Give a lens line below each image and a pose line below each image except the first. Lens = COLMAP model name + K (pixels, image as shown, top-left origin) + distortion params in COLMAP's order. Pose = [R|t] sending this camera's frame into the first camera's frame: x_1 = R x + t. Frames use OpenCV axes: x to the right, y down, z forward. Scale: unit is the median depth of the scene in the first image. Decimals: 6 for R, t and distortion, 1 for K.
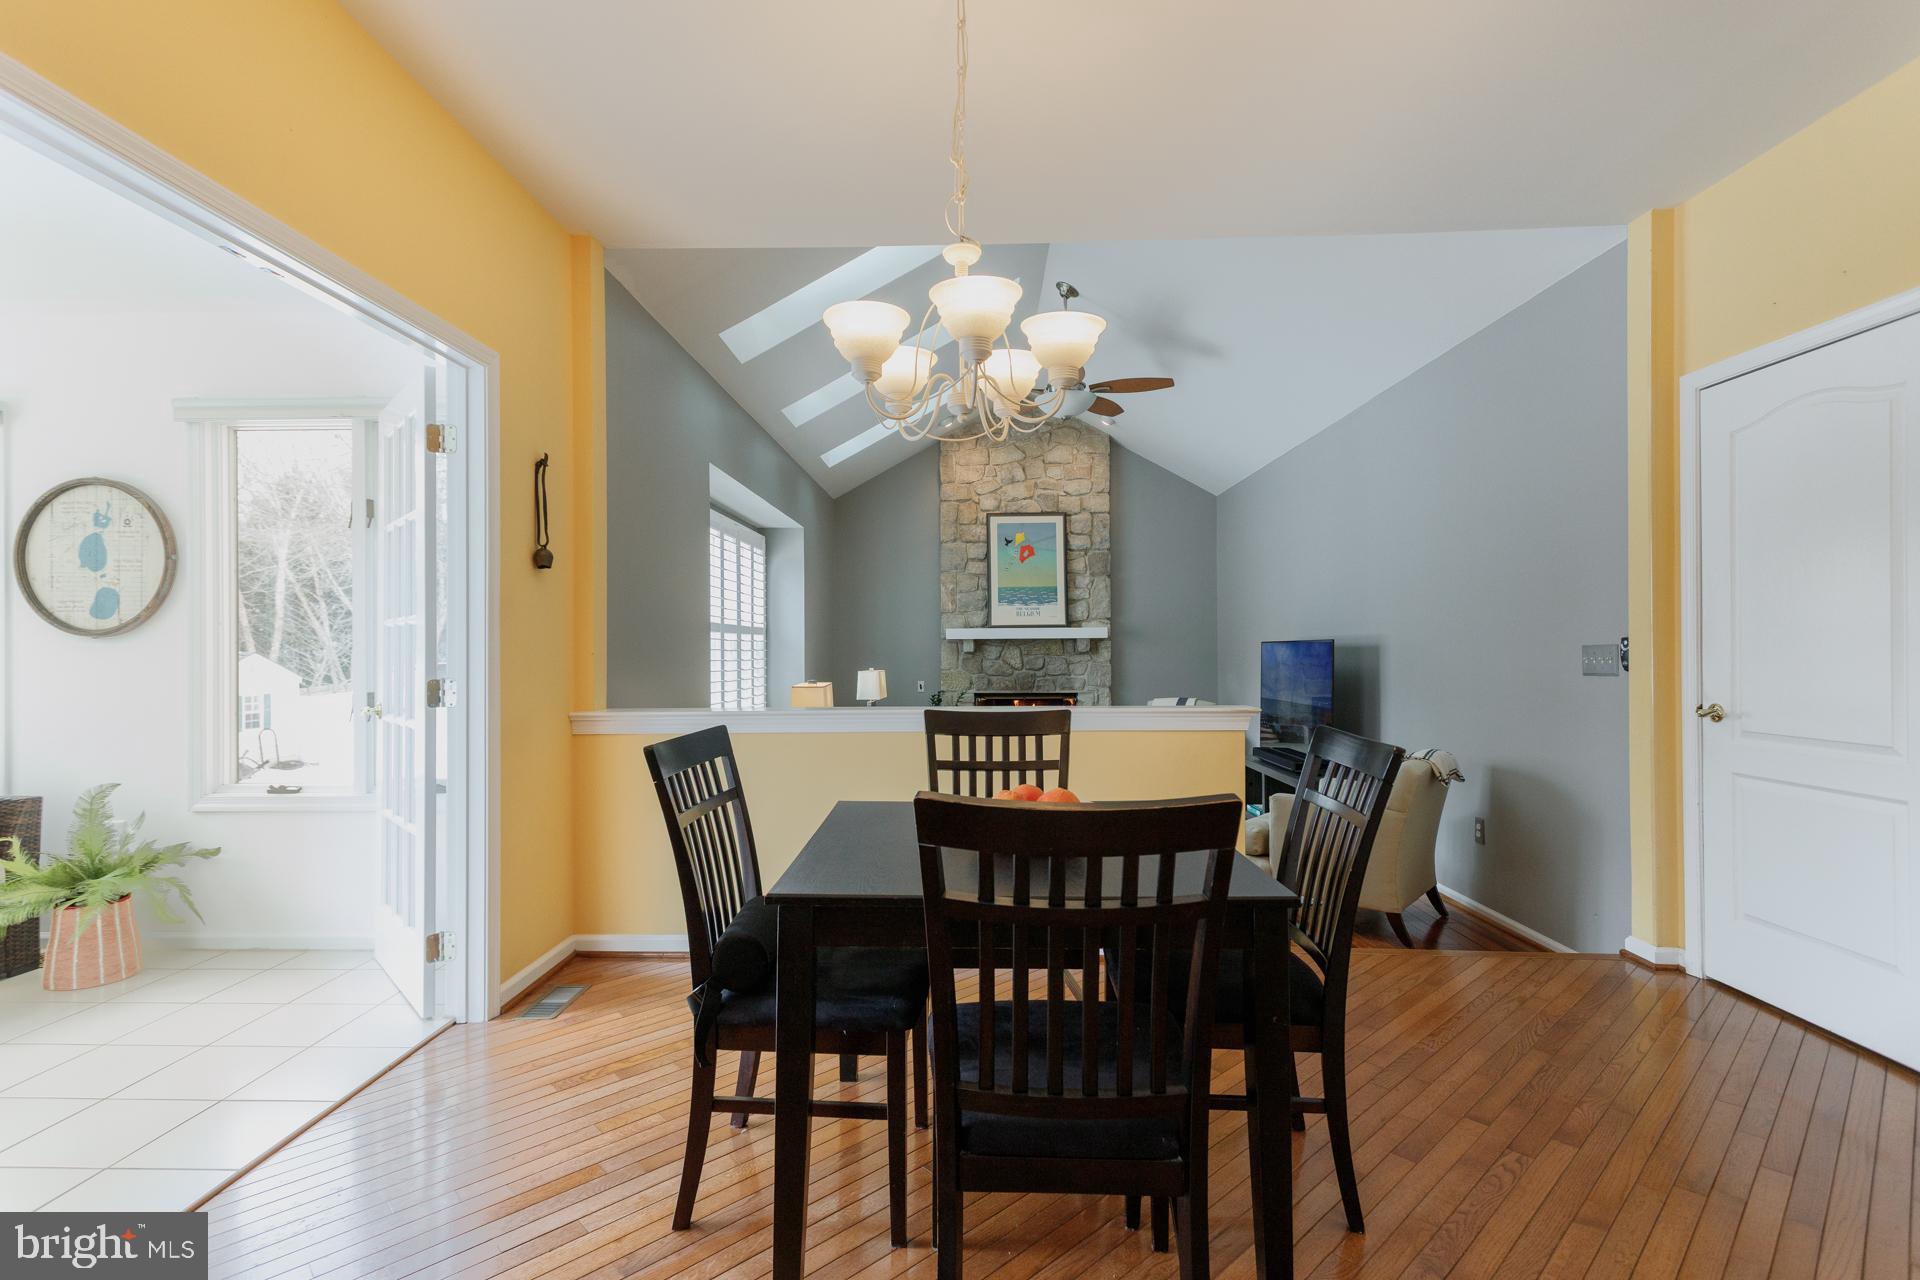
lens RADIAL K [[911.6, 0, 957.7], [0, 911.6, 640.6], [0, 0, 1]] dist [0.022929, -0.003761]
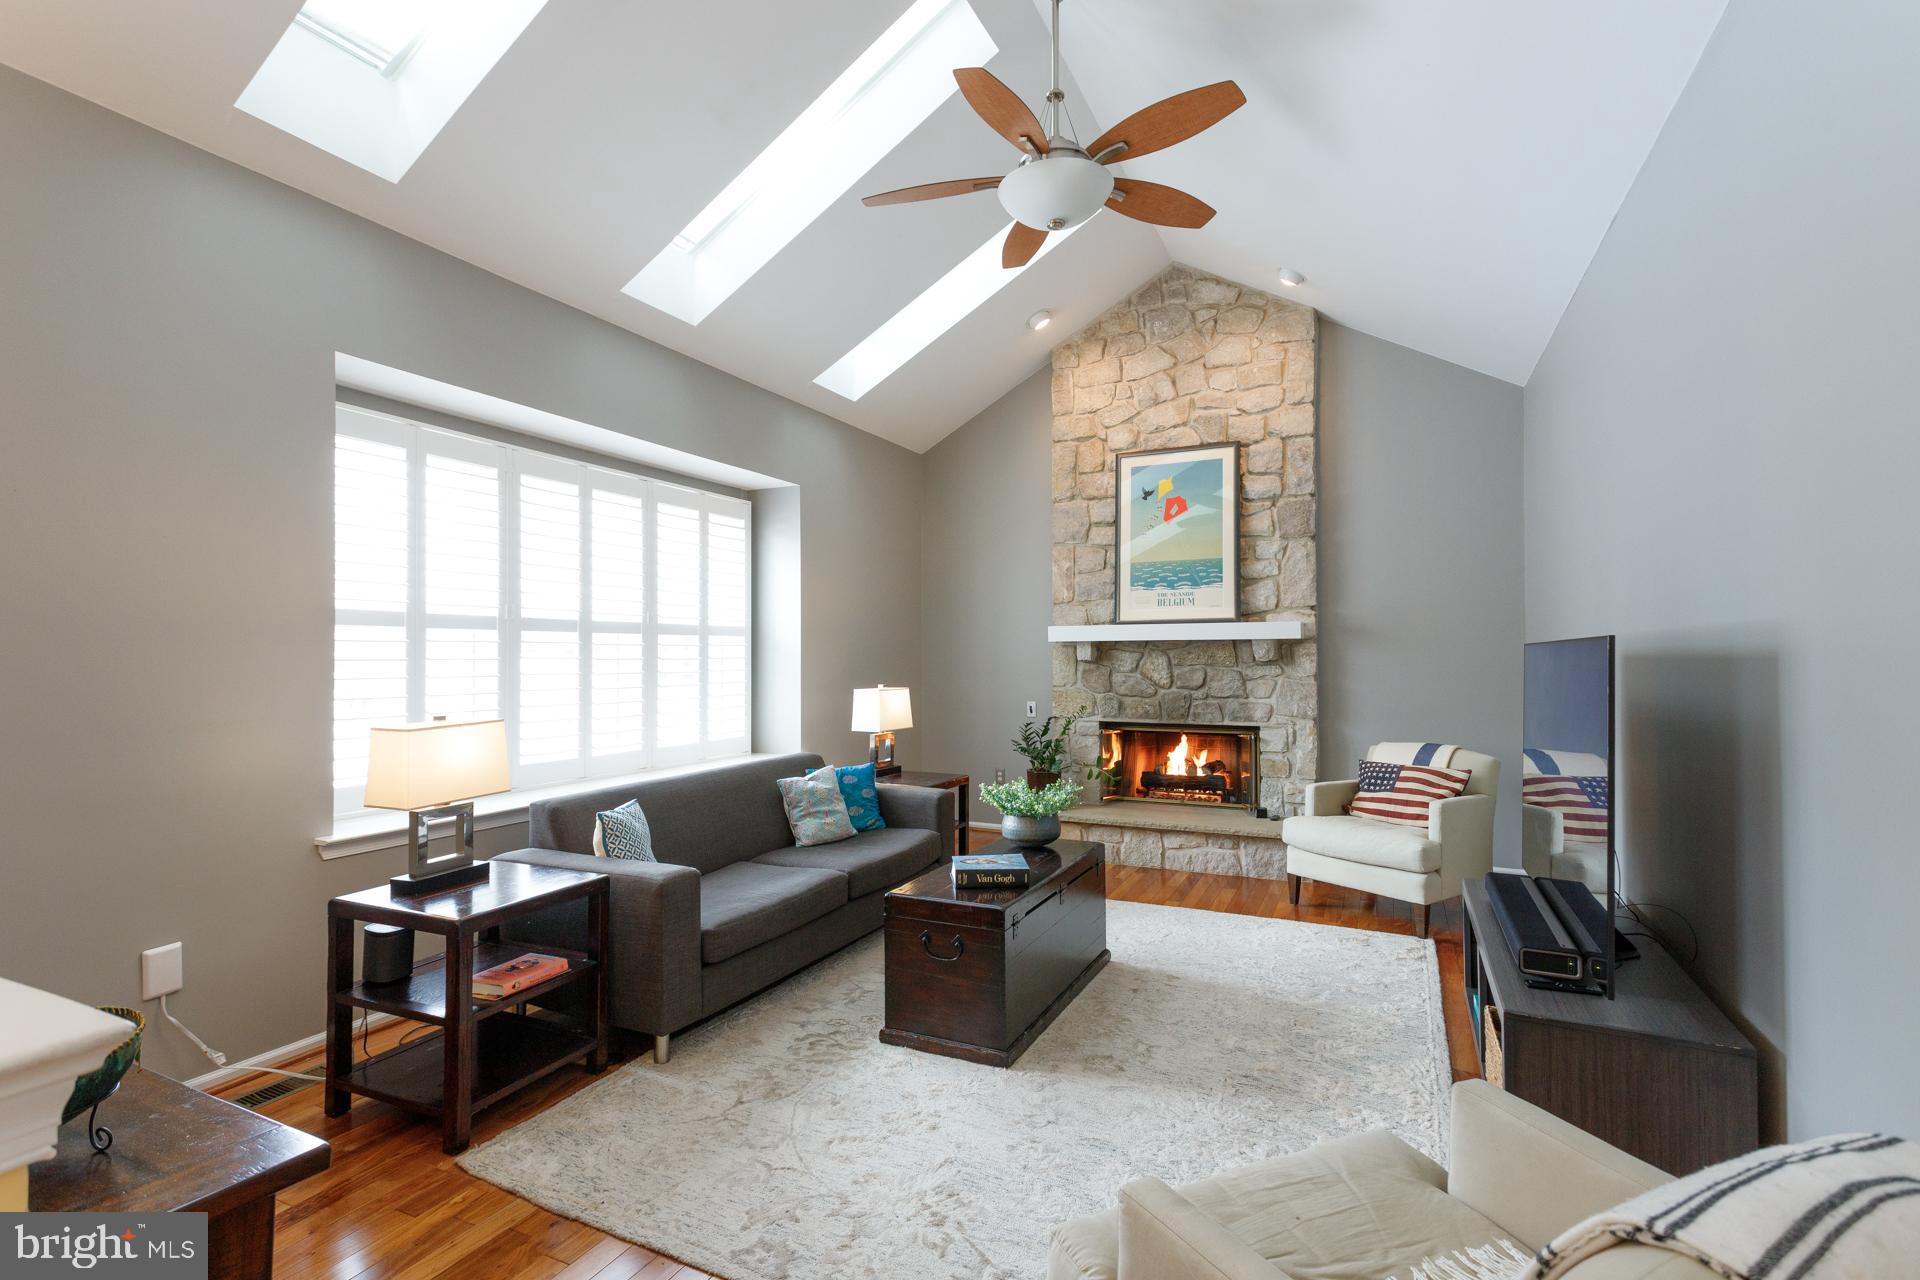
lens RADIAL K [[911.6, 0, 953.4], [0, 911.6, 645.5], [0, 0, 1]] dist [0.022929, -0.003761]
pose [[0.912943, -0.002253, -0.408081, 0.196244], [0.001922, 0.999997, -0.001222, 0.002018], [0.408082, 0.000331, 0.912945, 0.338299]]
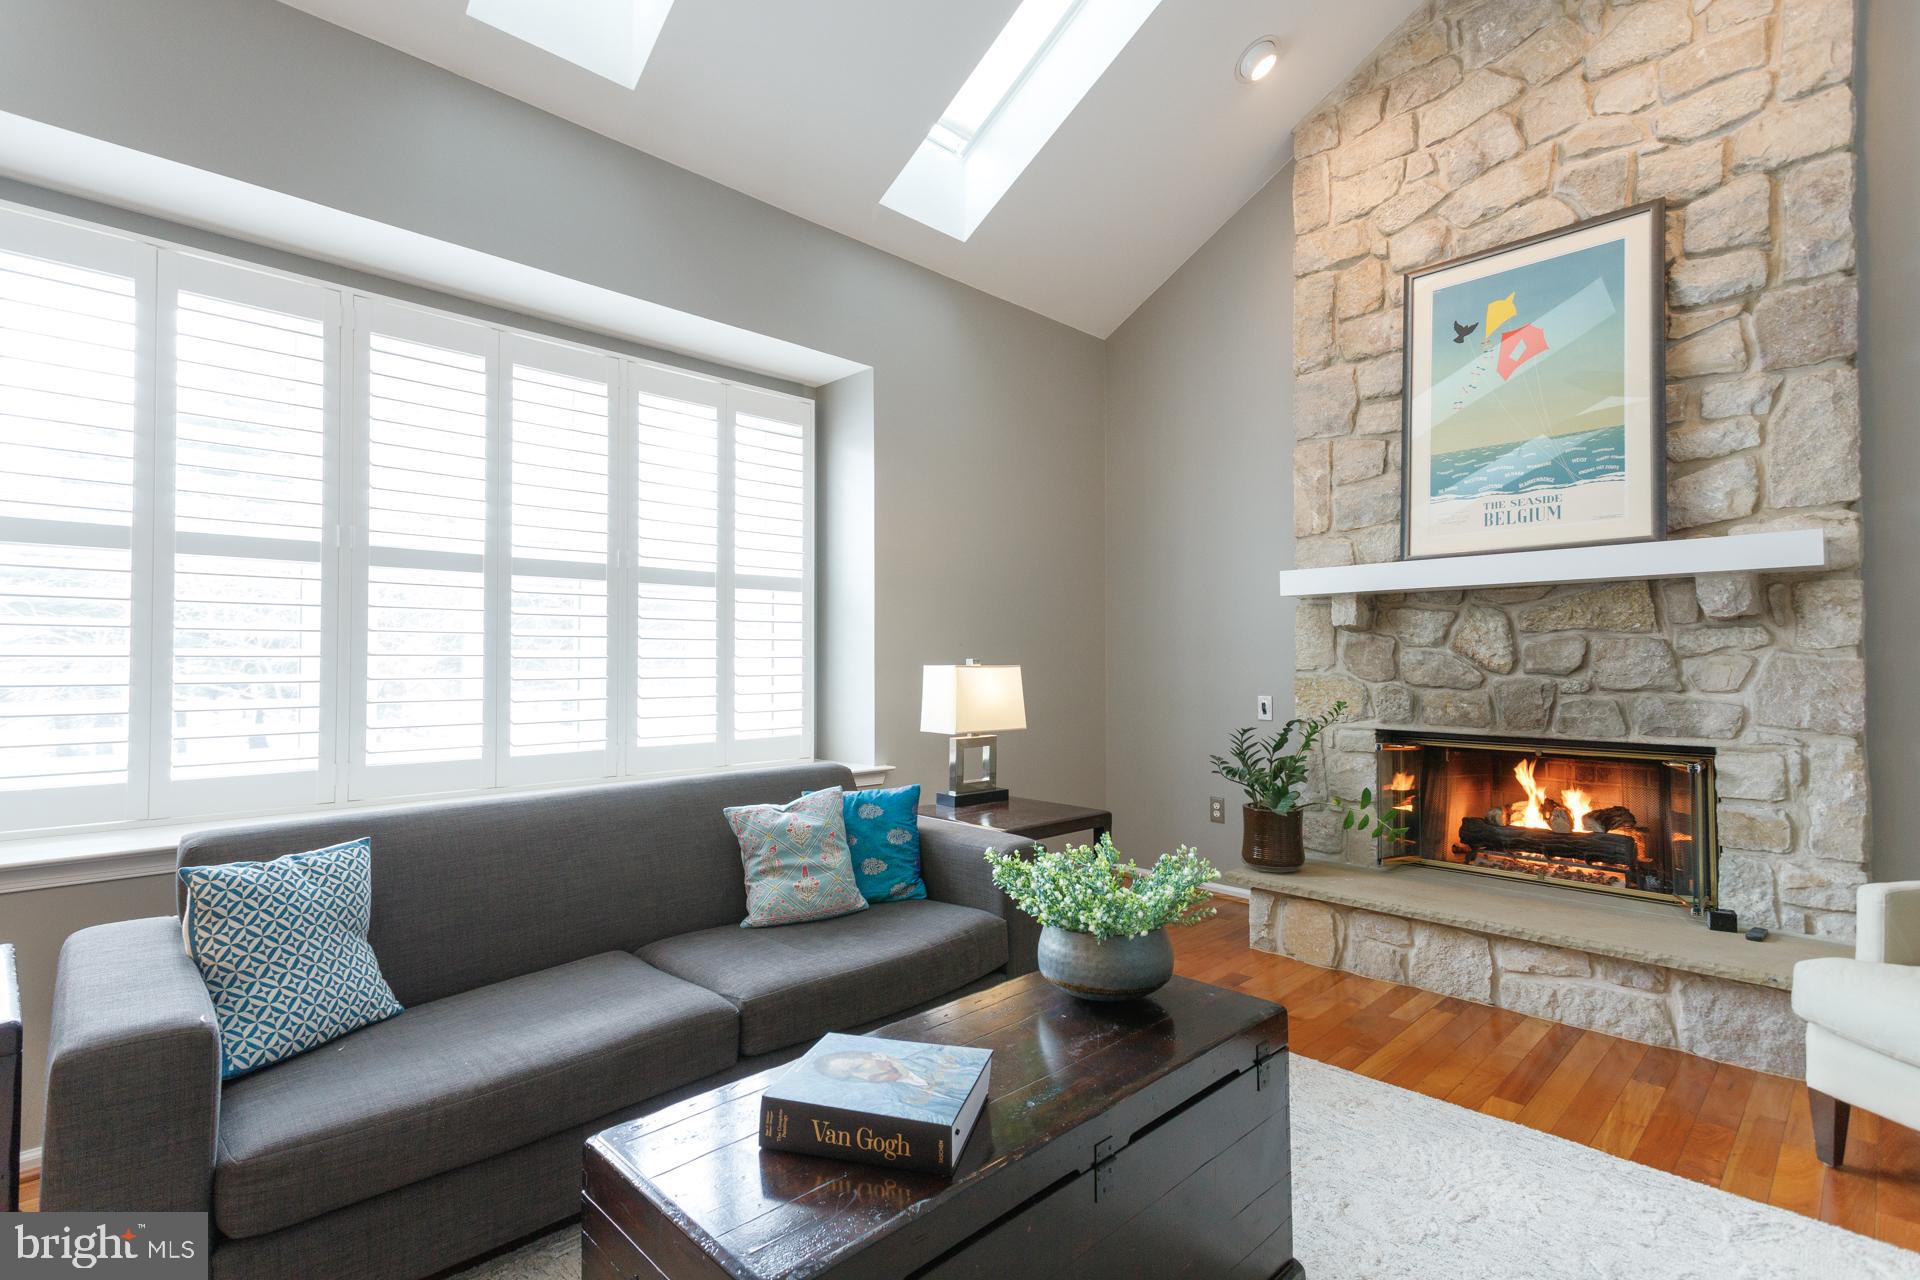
lens RADIAL K [[911.6, 0, 944.9], [0, 911.6, 643.9], [0, 0, 1]] dist [0.022929, -0.003761]
pose [[0.713914, -0.009365, -0.700170, 0.166280], [0.003721, 0.999947, -0.009580, 0.023150], [0.700223, 0.004234, 0.713912, 0.578803]]
